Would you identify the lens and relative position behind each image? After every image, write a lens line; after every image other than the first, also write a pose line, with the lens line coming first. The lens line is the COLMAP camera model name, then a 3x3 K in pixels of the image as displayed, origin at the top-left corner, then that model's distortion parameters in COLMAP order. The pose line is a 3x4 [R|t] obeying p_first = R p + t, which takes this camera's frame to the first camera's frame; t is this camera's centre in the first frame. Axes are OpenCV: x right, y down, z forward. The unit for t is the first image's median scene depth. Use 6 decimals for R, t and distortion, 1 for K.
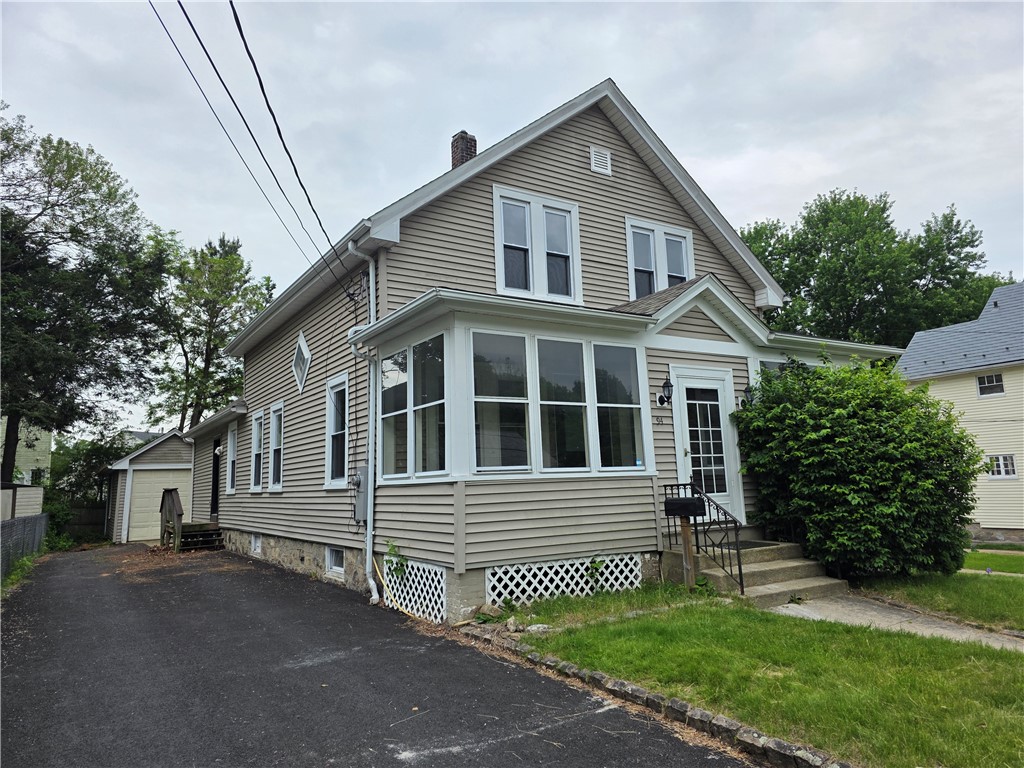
lens RADIAL K [[688.1, 0, 516.9], [0, 688.1, 365.7], [0, 0, 1]] dist [0.056914, -0.045055]
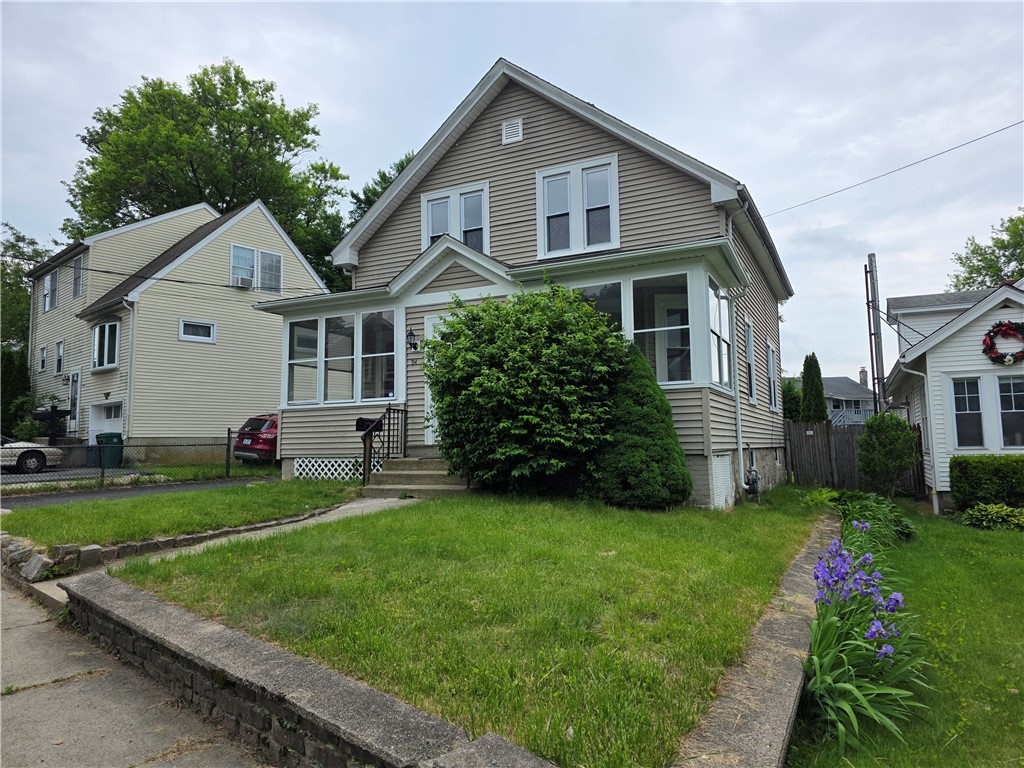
lens RADIAL K [[688.1, 0, 512.6], [0, 688.1, 385.7], [0, 0, 1]] dist [0.056914, -0.045055]
pose [[0.514093, -0.053635, -0.856056, 0.740034], [0.138749, 0.990099, 0.021290, 0.063747], [0.846438, -0.129722, 0.516445, 0.249646]]
